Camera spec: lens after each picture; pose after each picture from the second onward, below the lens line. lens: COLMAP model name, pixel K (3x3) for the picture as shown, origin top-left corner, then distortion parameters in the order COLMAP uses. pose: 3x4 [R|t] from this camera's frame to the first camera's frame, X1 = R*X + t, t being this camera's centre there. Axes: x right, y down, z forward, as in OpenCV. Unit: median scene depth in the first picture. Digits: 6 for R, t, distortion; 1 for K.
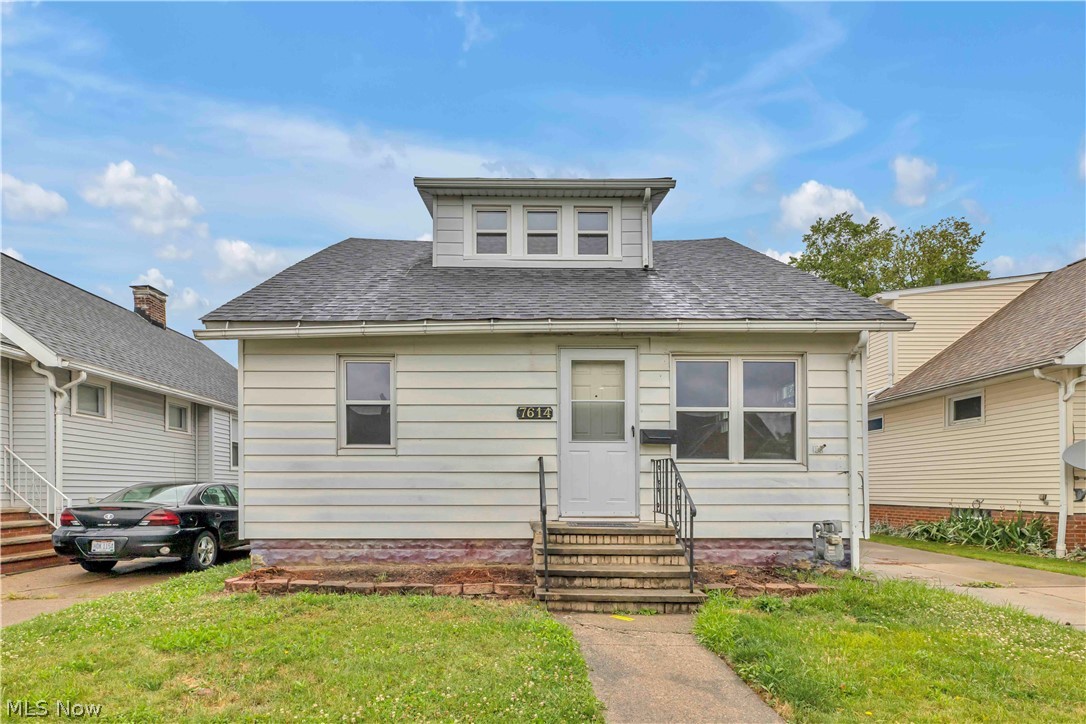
lens RADIAL K [[486.2, 0, 546.6], [0, 486.2, 367.7], [0, 0, 1]] dist [0.008048, -0.000888]
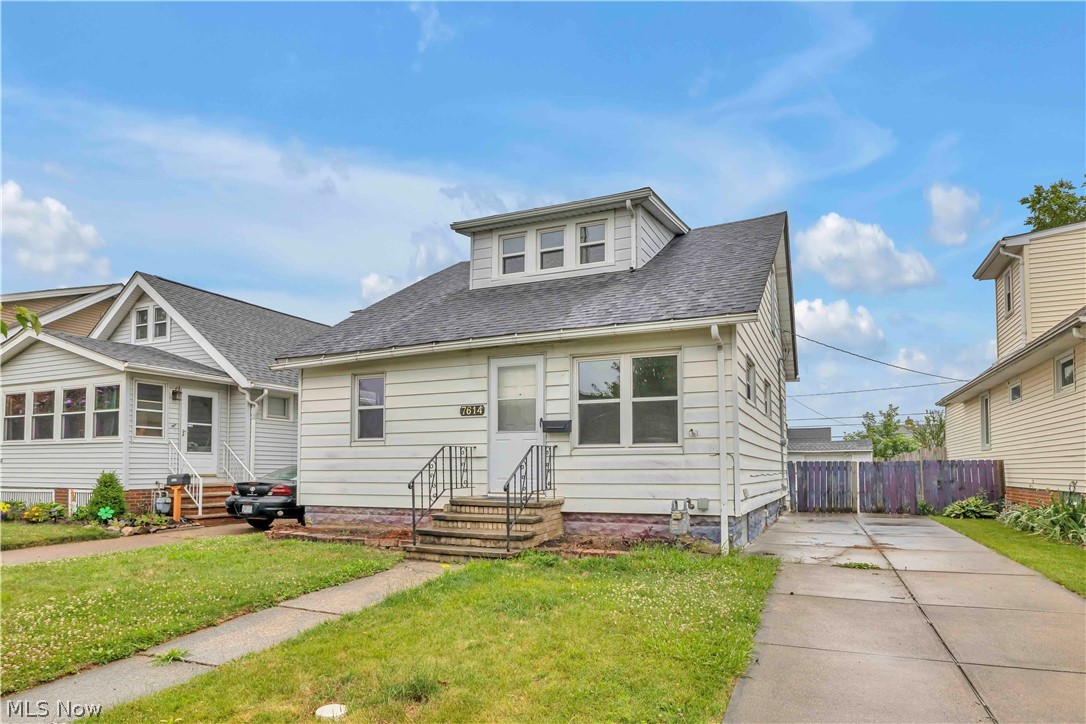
lens RADIAL K [[461.6, 0, 543.4], [0, 461.6, 322.0], [0, 0, 1]] dist [-0.000149, -0.000002]
pose [[0.945135, -0.101598, -0.310479, 0.559601], [0.080565, 0.993544, -0.079867, -0.027558], [0.316590, 0.050472, 0.947219, -0.114128]]
